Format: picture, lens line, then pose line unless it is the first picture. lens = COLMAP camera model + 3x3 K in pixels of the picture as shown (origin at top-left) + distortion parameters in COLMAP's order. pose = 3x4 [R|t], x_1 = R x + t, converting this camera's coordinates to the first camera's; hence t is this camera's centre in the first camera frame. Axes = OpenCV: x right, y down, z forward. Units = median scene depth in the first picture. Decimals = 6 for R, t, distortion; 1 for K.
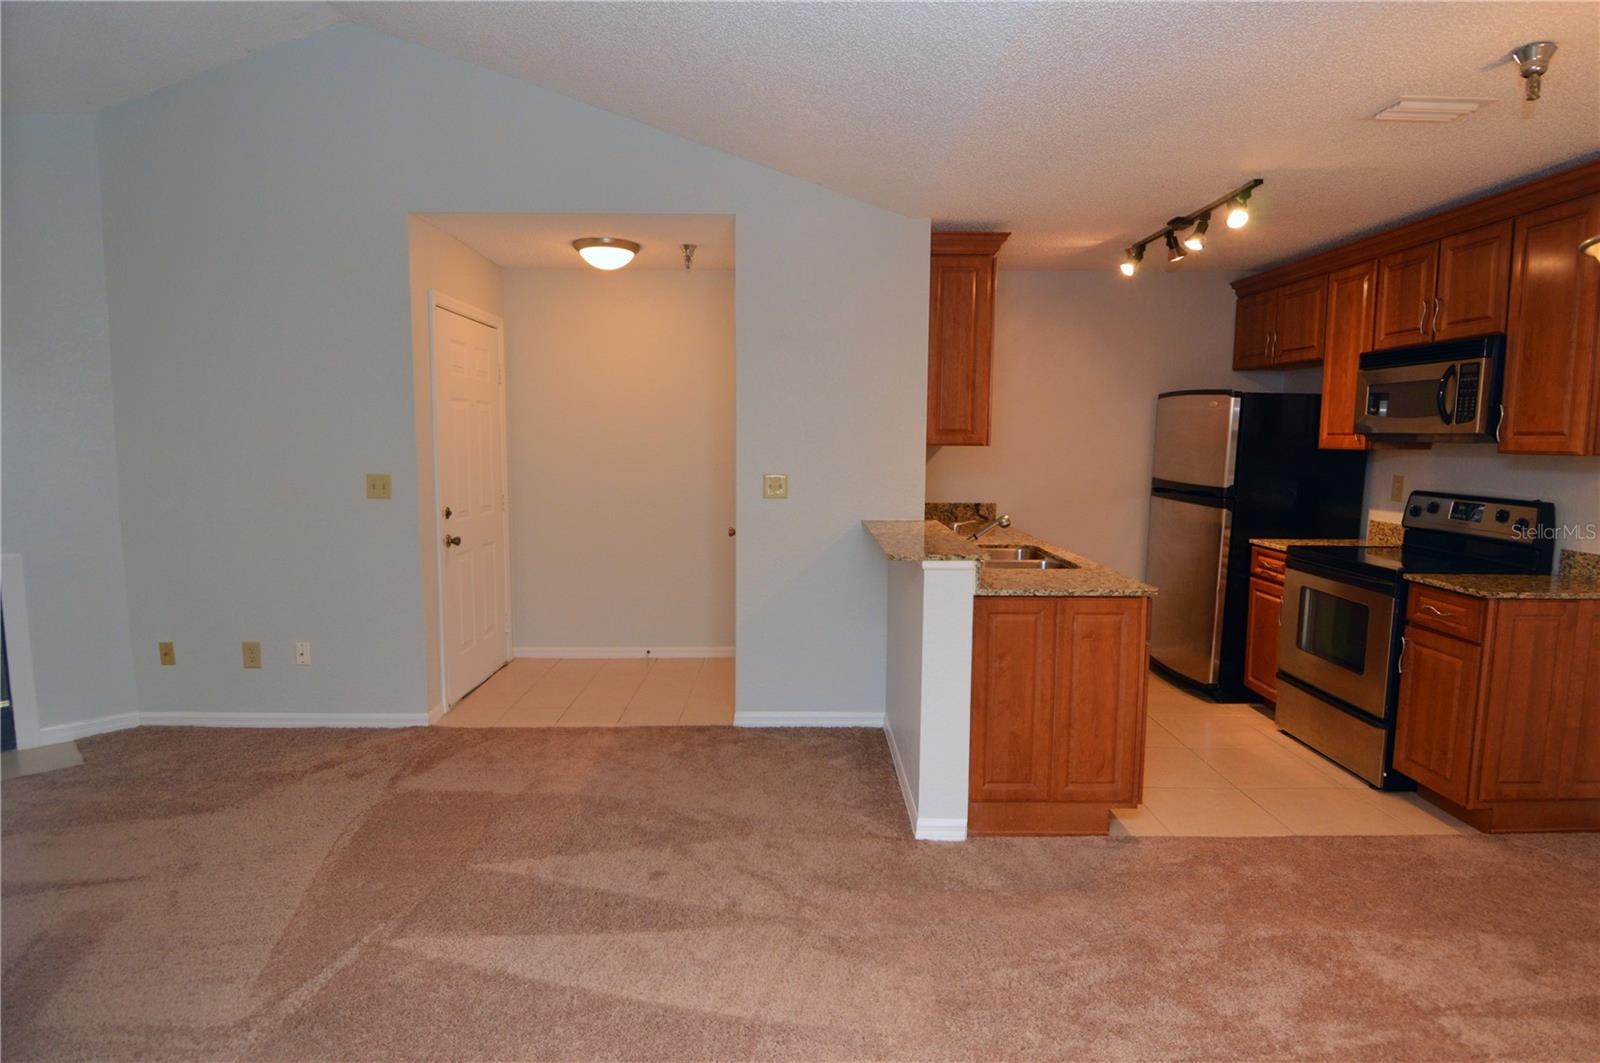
lens RADIAL K [[861.3, 0, 801.5], [0, 861.3, 527.5], [0, 0, 1]] dist [0.021682, -0.029777]
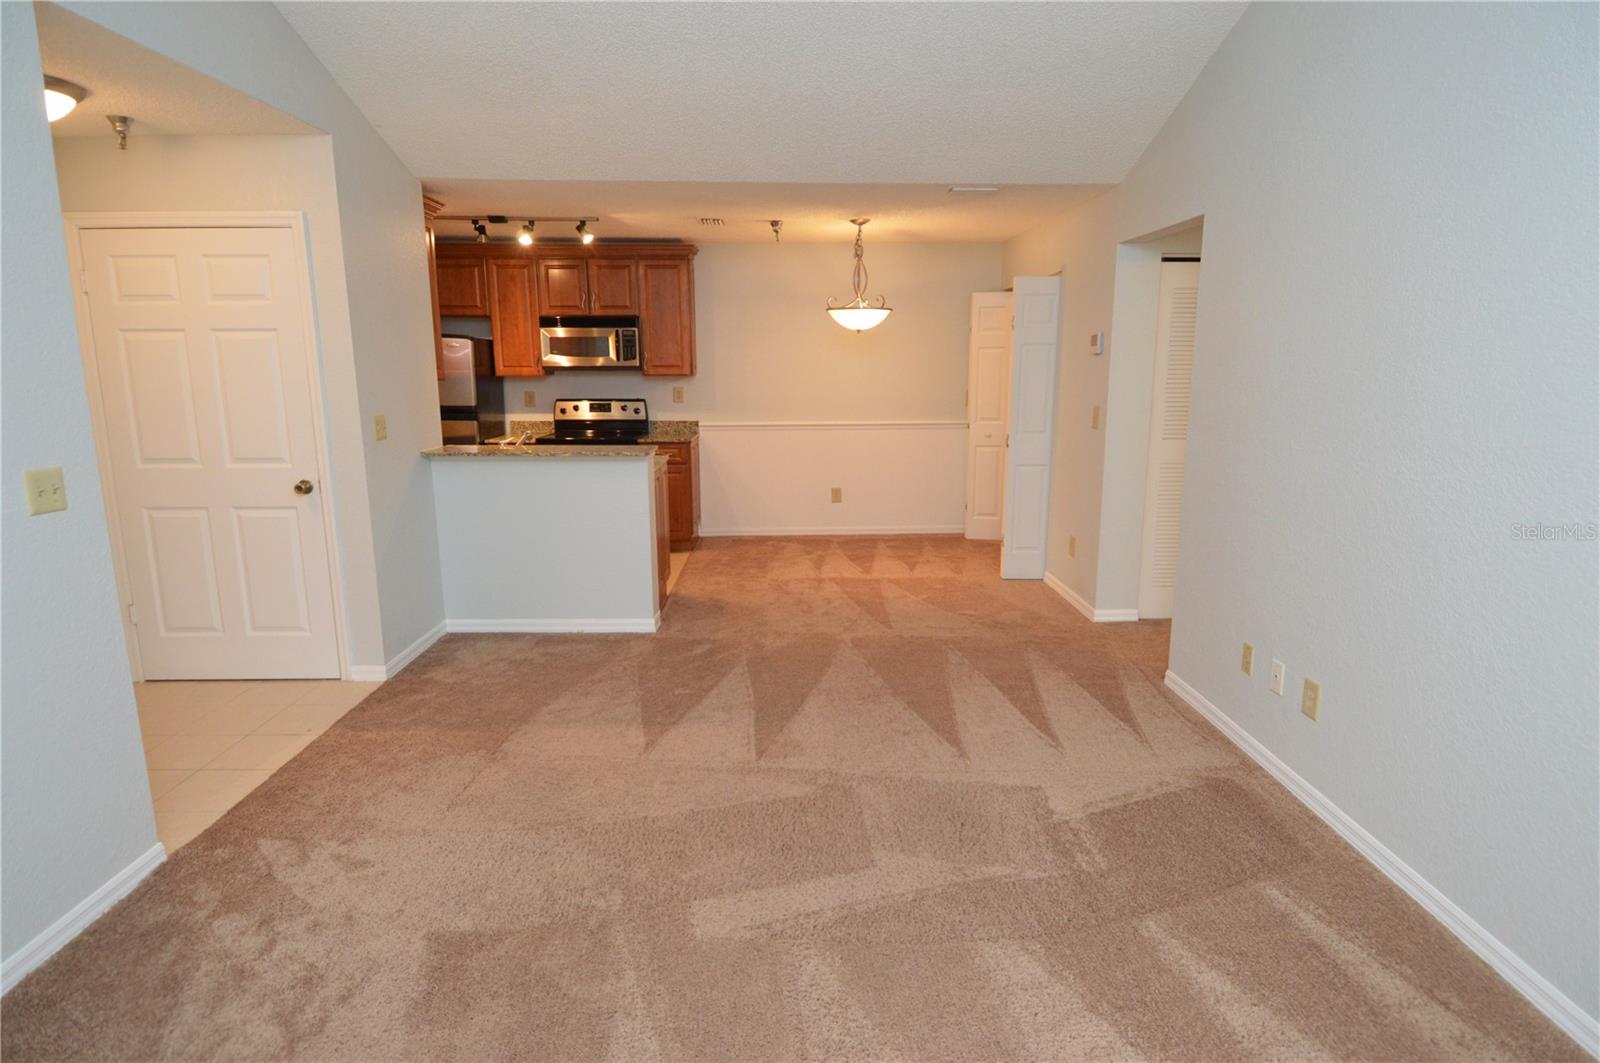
lens RADIAL K [[854.7, 0, 810.0], [0, 854.7, 518.4], [0, 0, 1]] dist [0.023285, -0.032267]
pose [[-0.015025, -0.189019, 0.981859, -1.056470], [0.108341, 0.975880, 0.189526, -0.082405], [-0.994000, 0.109224, 0.005816, 0.533408]]
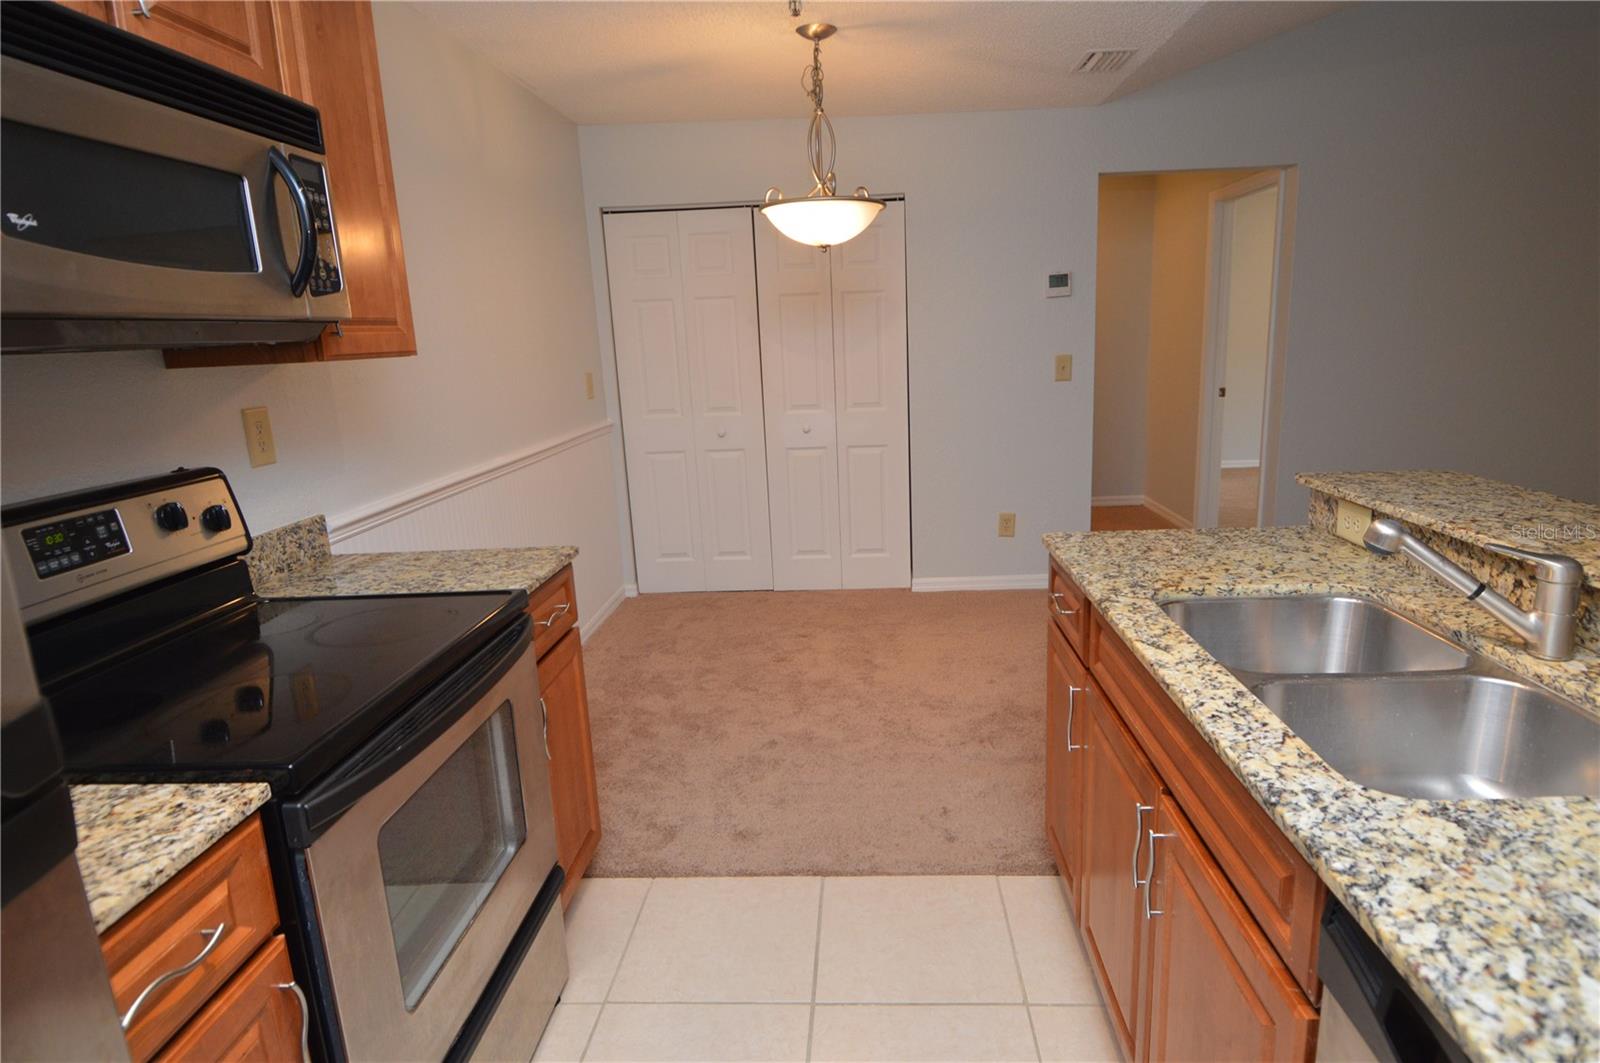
lens RADIAL K [[878.6, 0, 827.1], [0, 878.6, 527.0], [0, 0, 1]] dist [0.029337, -0.036330]
pose [[-0.998116, 0.020348, 0.057877, 0.412091], [0.037757, 0.947306, 0.318098, -0.124245], [-0.048354, 0.319685, -0.946289, 1.267954]]
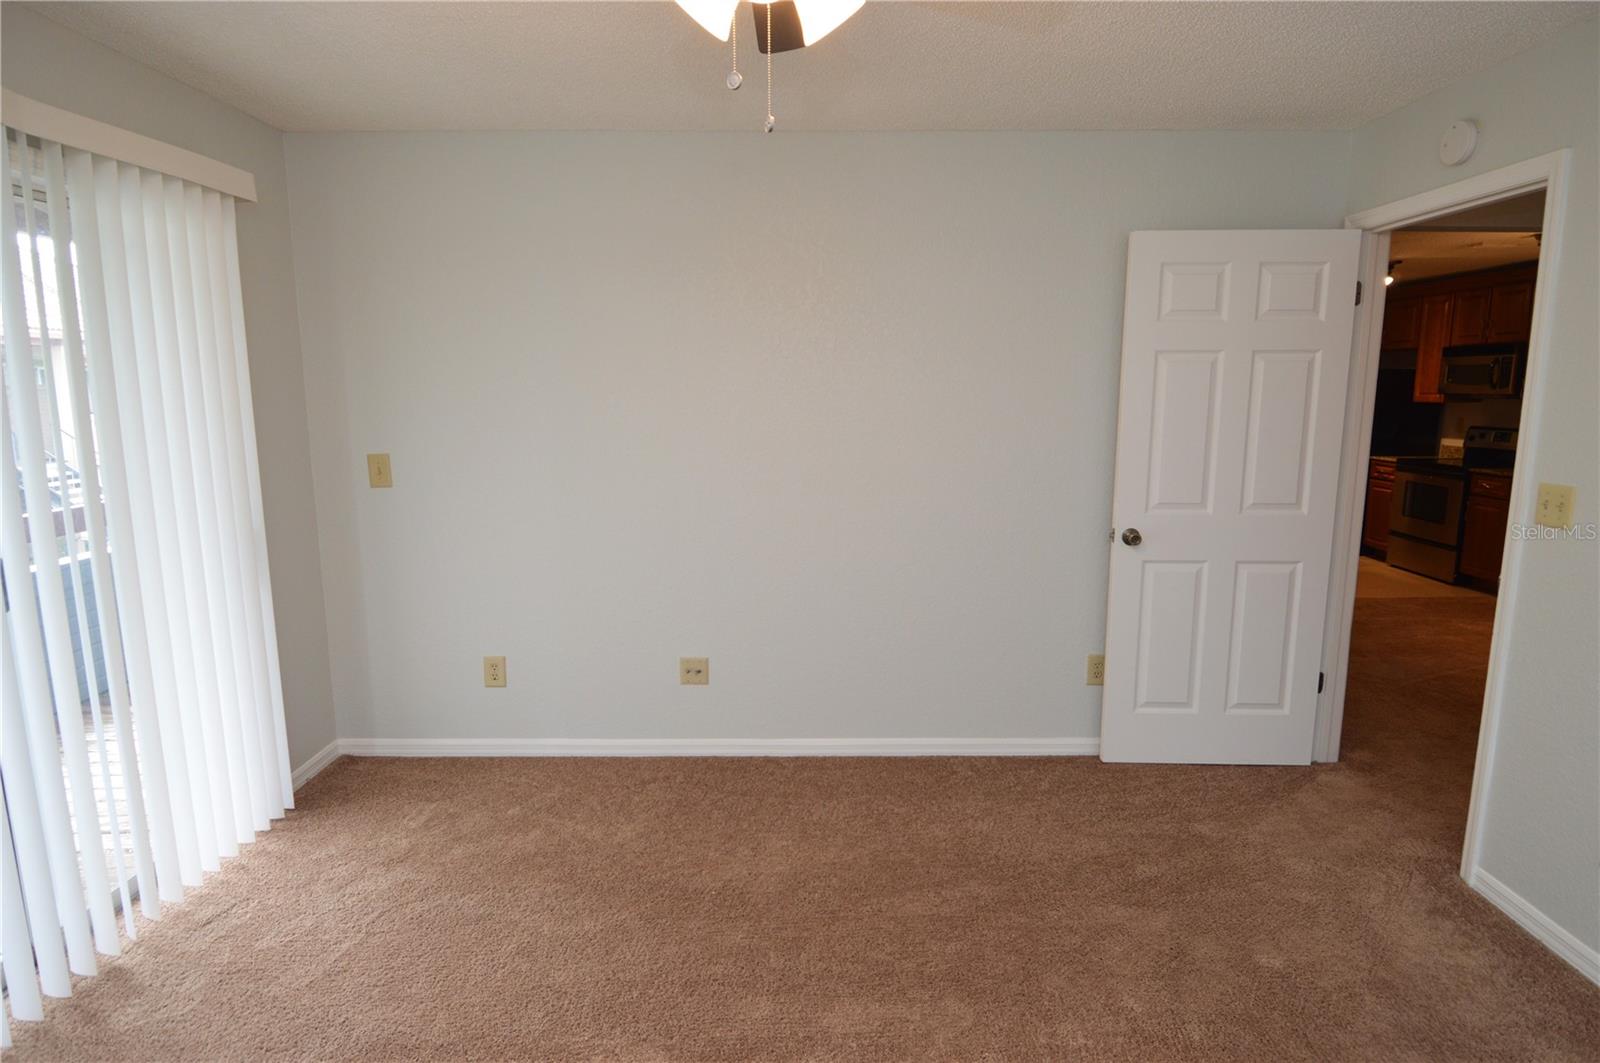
lens RADIAL K [[854.7, 0, 810.0], [0, 854.7, 518.4], [0, 0, 1]] dist [0.023285, -0.032267]
pose [[0.999968, -0.004440, -0.006593, -0.636990], [0.004744, 0.998893, 0.046798, 0.058149], [0.006378, -0.046828, 0.998883, -0.771130]]
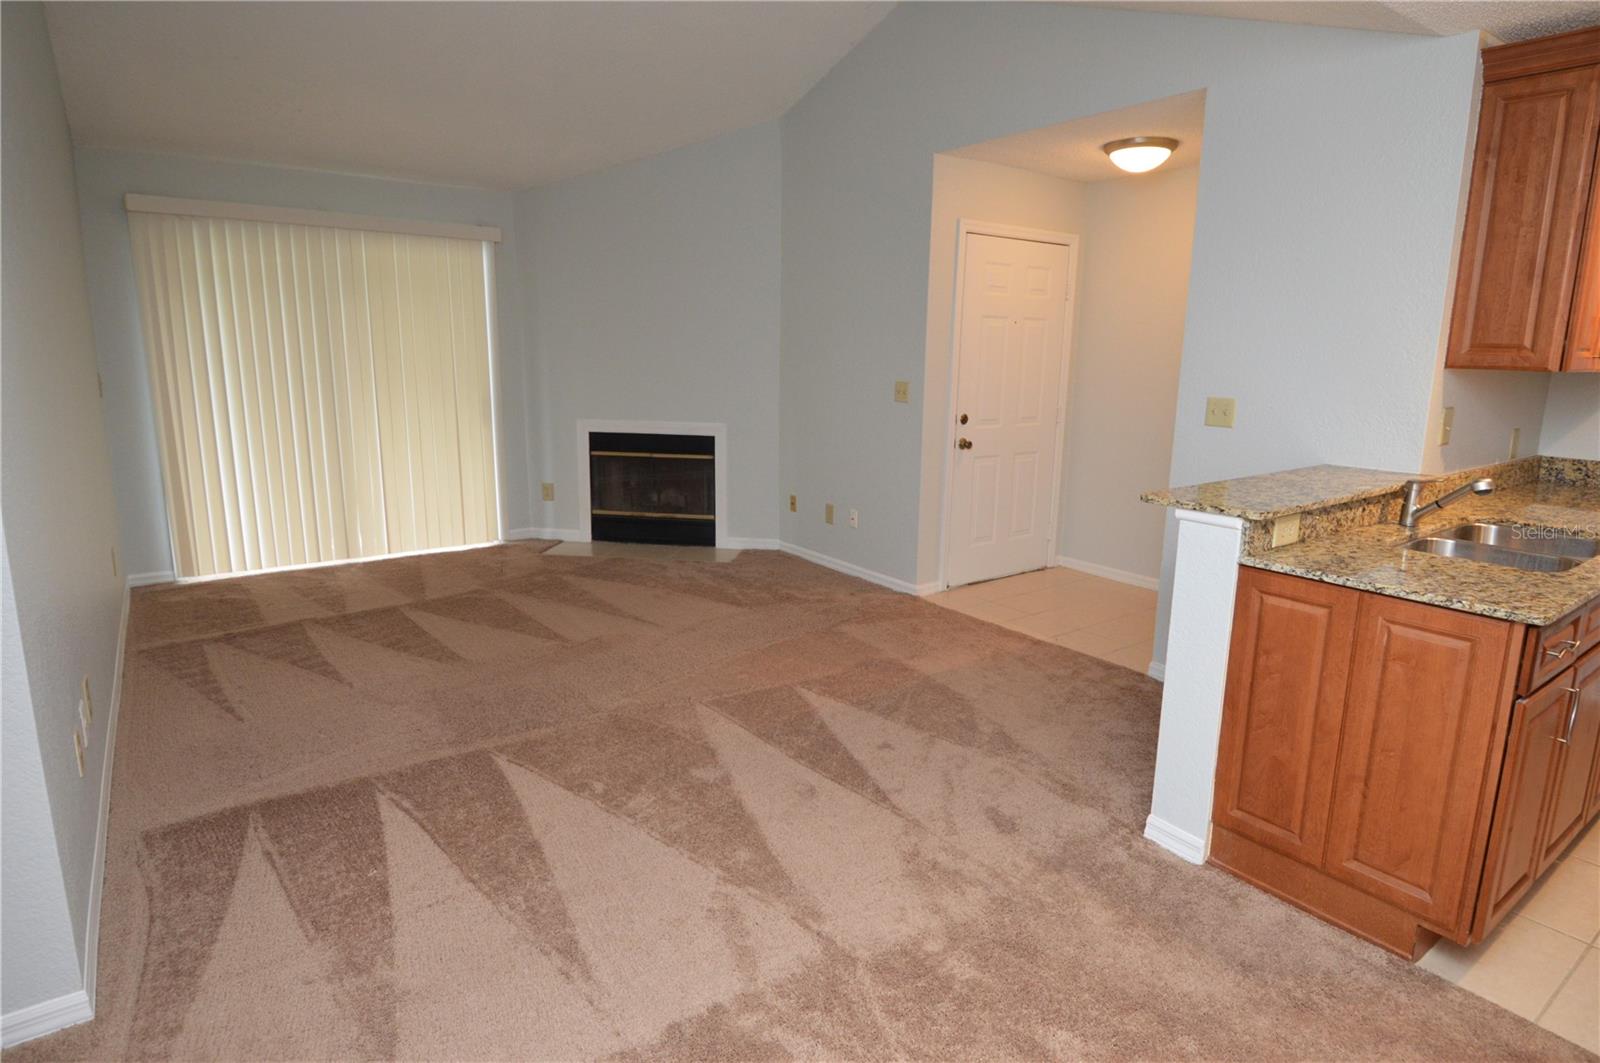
lens RADIAL K [[867.2, 0, 804.7], [0, 867.2, 512.9], [0, 0, 1]] dist [0.029363, -0.036048]
pose [[0.583021, 0.156394, -0.797263, 0.440382], [-0.096359, 0.987682, 0.123281, -0.017541], [0.806723, 0.004948, 0.590909, 0.177430]]
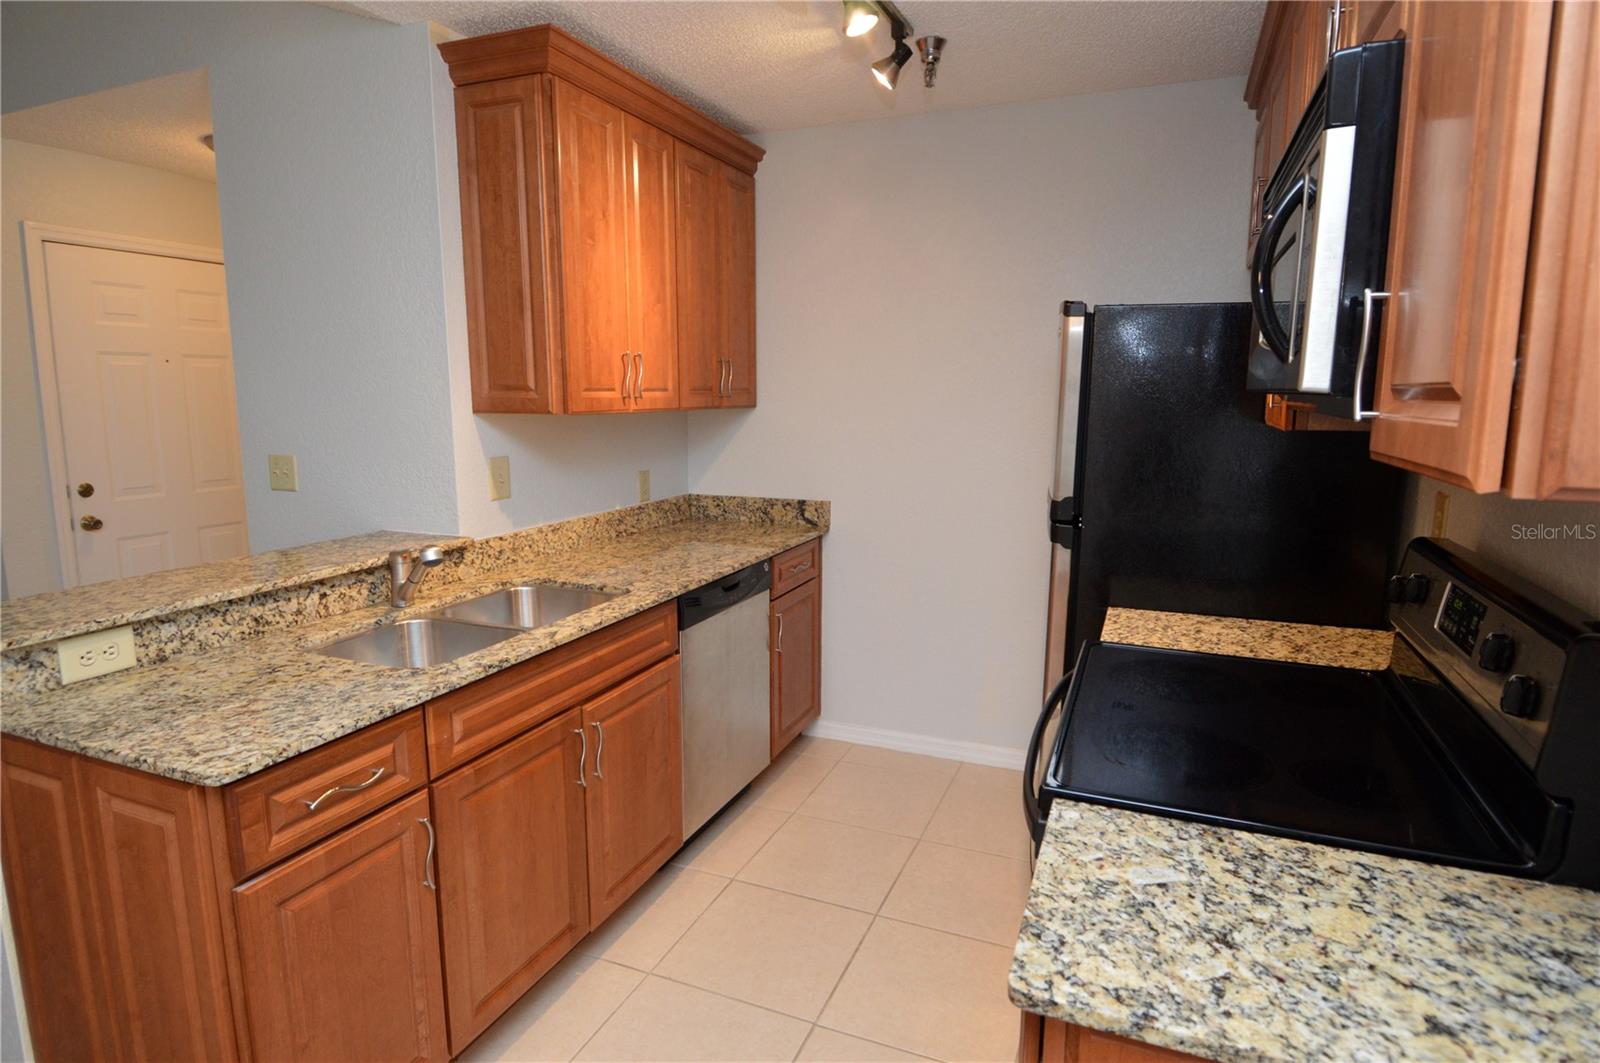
lens RADIAL K [[866.0, 0, 812.3], [0, 866.0, 522.2], [0, 0, 1]] dist [0.021540, -0.034635]
pose [[0.922451, 0.054155, -0.382297, 0.628921], [-0.037681, 0.998015, 0.050454, -0.061104], [0.384270, -0.032136, 0.922661, 0.551784]]
